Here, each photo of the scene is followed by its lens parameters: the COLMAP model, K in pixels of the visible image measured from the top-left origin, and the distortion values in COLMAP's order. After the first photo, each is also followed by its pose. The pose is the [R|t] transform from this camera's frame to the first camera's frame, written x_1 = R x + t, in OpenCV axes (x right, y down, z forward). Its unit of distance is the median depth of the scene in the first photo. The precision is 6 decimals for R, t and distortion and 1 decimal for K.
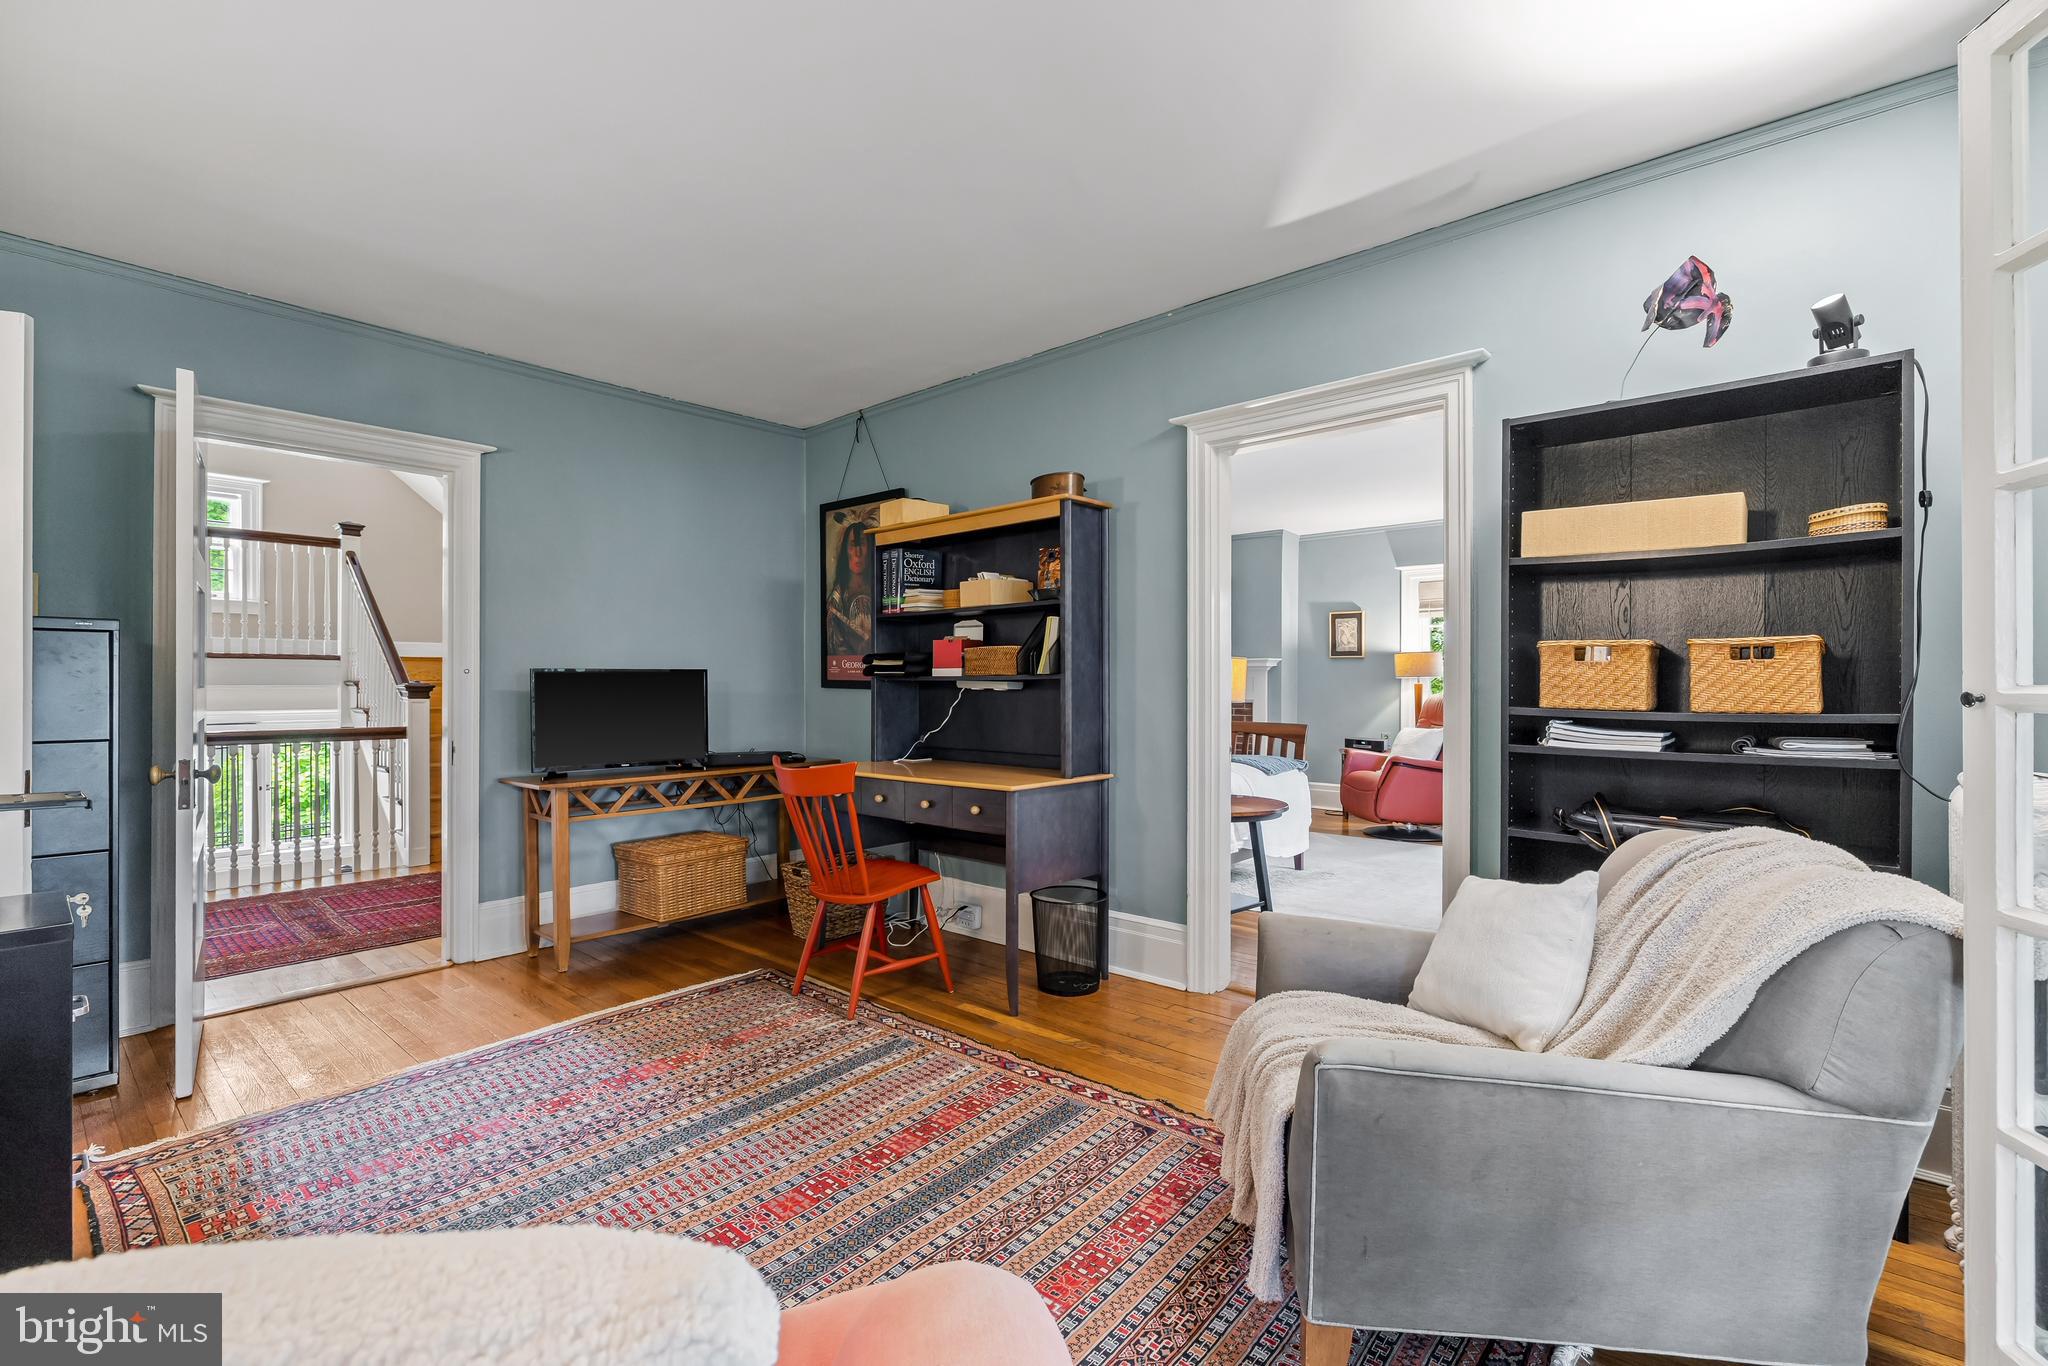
lens RADIAL K [[895.5, 0, 1031.4], [0, 895.5, 687.6], [0, 0, 1]] dist [-0.002314, 0.002156]
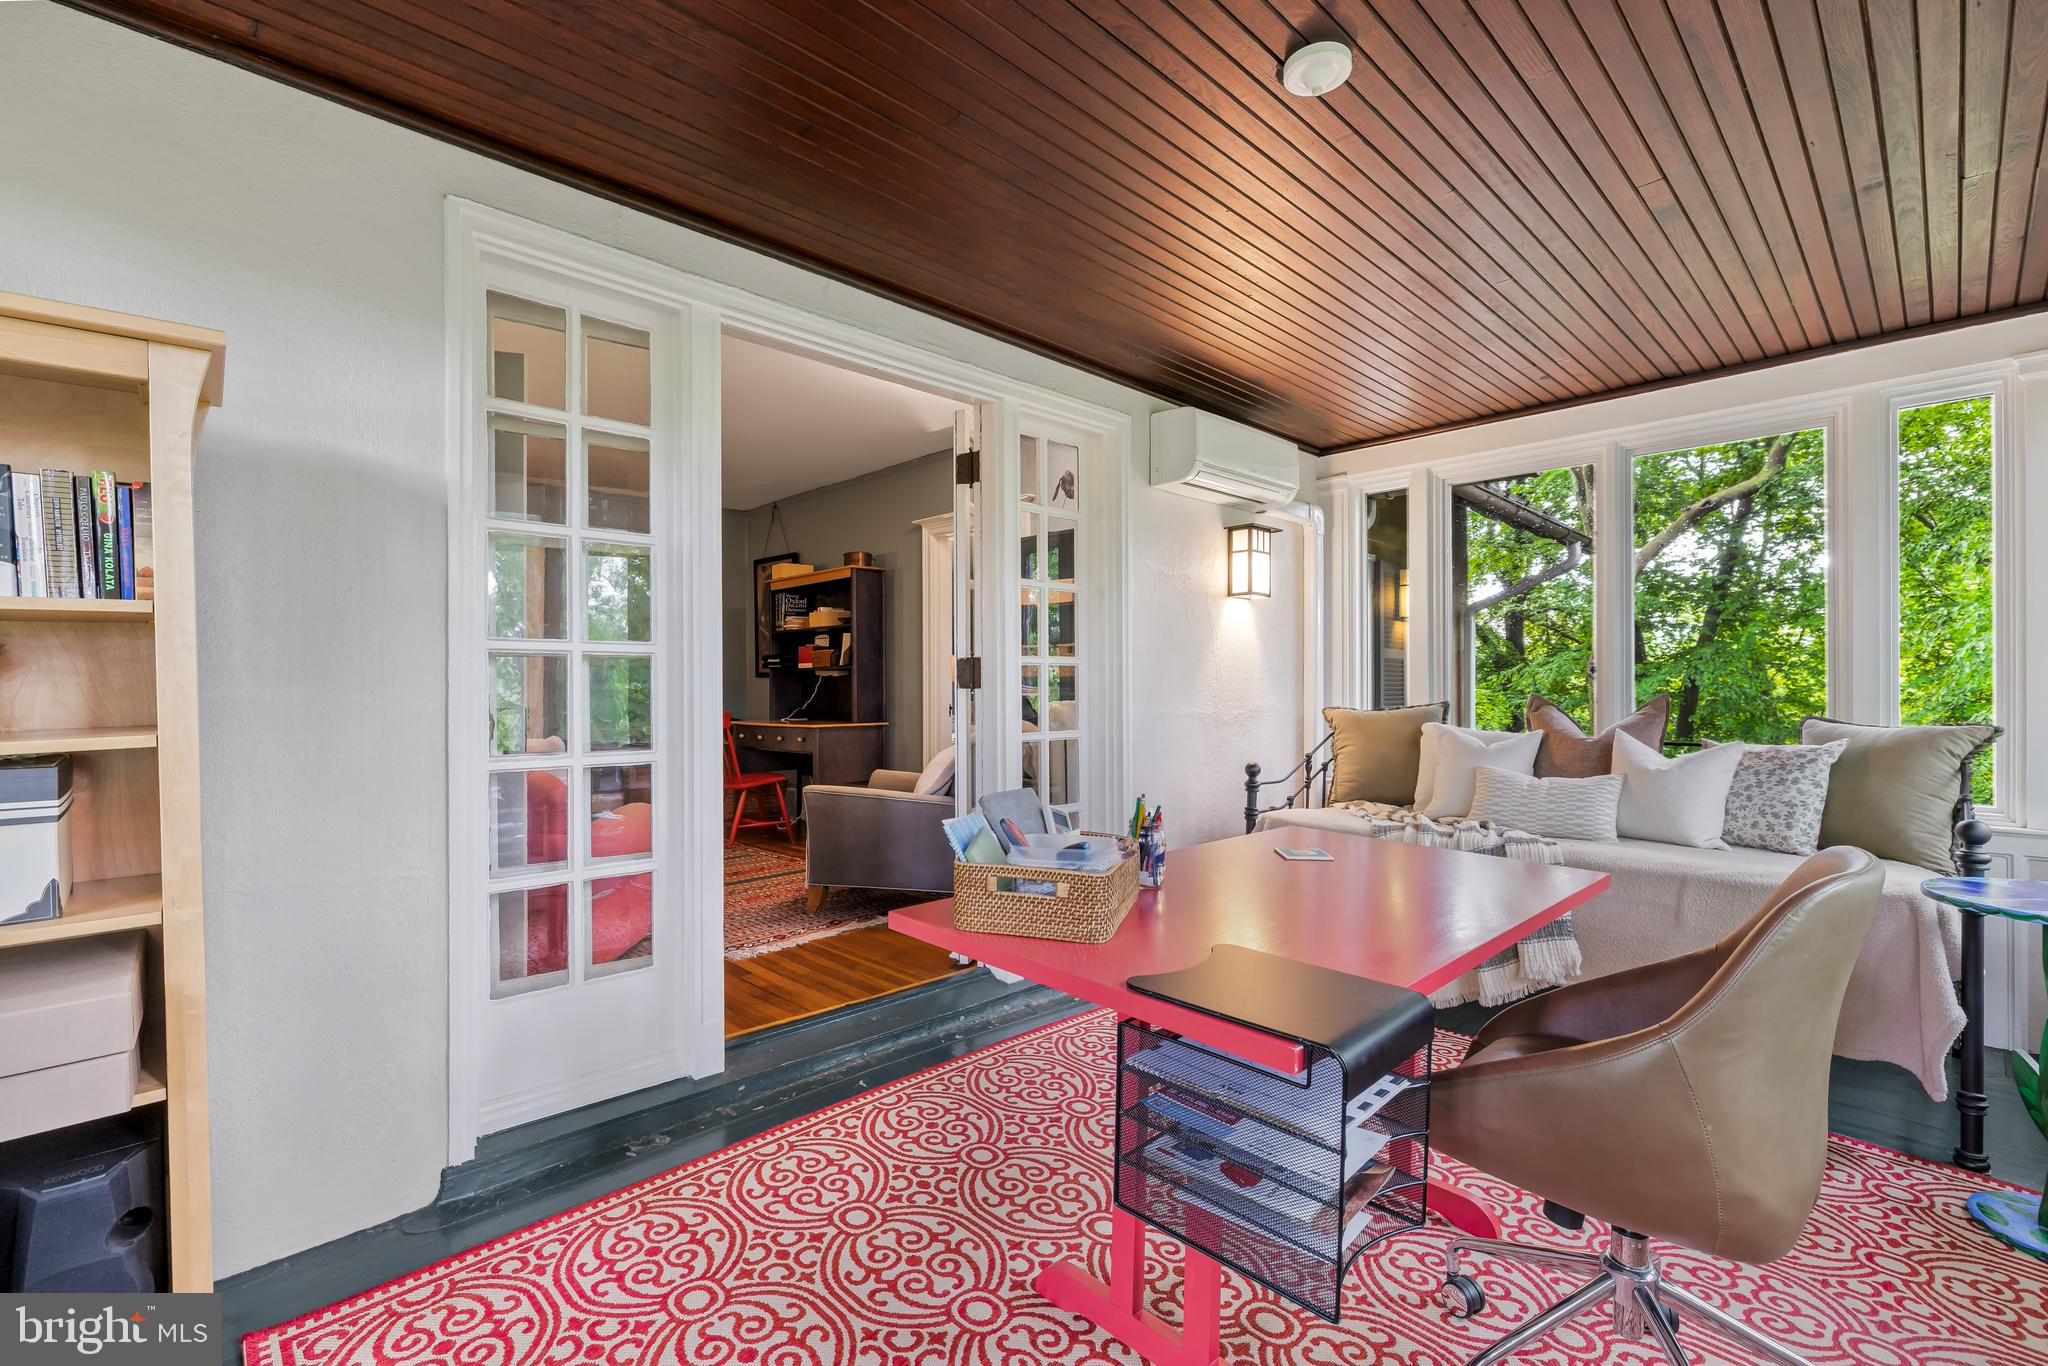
lens RADIAL K [[895.5, 0, 1018.4], [0, 895.5, 684.5], [0, 0, 1]] dist [-0.002314, 0.002156]
pose [[0.997076, -0.008444, -0.075954, 0.442176], [0.007867, 0.999938, -0.007894, 0.035655], [0.076015, 0.007274, 0.997080, -0.671675]]
